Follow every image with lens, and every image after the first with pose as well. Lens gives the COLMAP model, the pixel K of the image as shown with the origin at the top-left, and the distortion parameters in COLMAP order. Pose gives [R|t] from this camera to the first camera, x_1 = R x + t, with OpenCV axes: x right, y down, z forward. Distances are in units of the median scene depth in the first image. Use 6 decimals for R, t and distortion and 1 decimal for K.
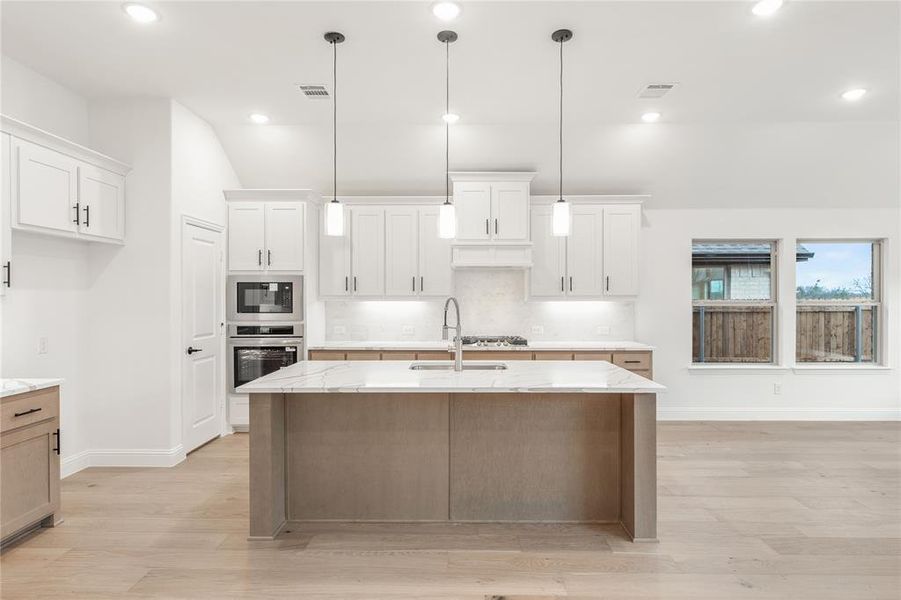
lens RADIAL K [[465.5, 0, 460.8], [0, 465.5, 298.7], [0, 0, 1]] dist [-0.000685, -0.000036]
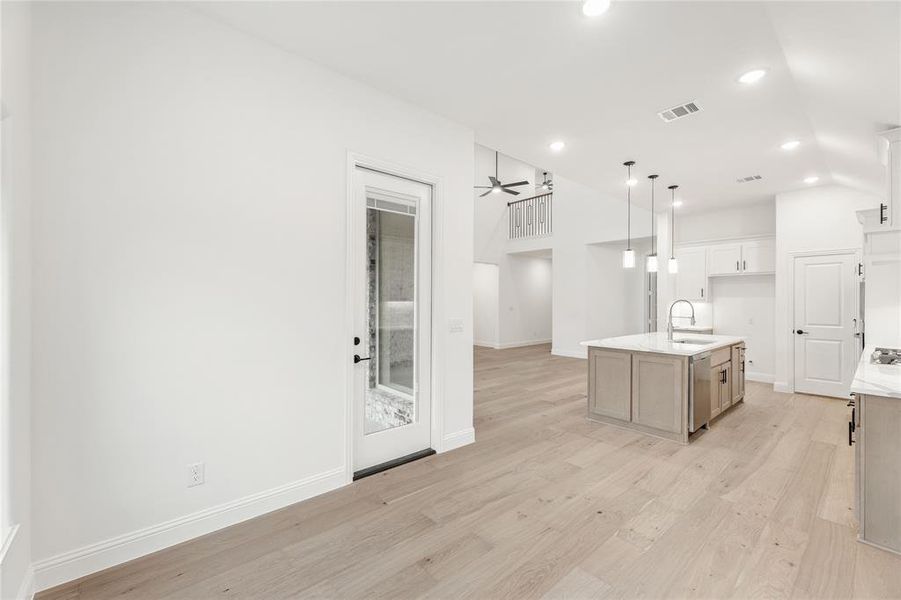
lens RADIAL K [[367.1, 0, 450.5], [0, 367.1, 300.0], [0, 0, 1]] dist [0.001968, 0.000195]
pose [[-0.745189, -0.002179, -0.666850, 0.702727], [-0.000704, 0.999997, -0.002480, -0.000053], [0.666853, -0.001378, -0.745188, 0.651116]]
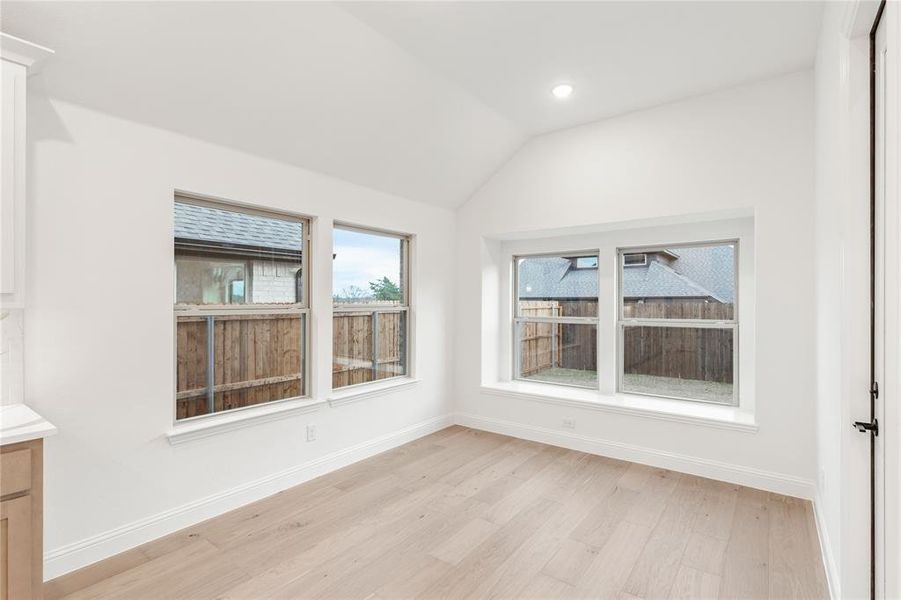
lens RADIAL K [[429.0, 0, 450.5], [0, 429.0, 300.0], [0, 0, 1]] dist [-0.000030, -0.000086]
pose [[0.584975, 0.003988, 0.811042, 0.209152], [-0.000777, 0.999990, -0.004356, -0.000669], [-0.811051, 0.001918, 0.584972, 0.336820]]
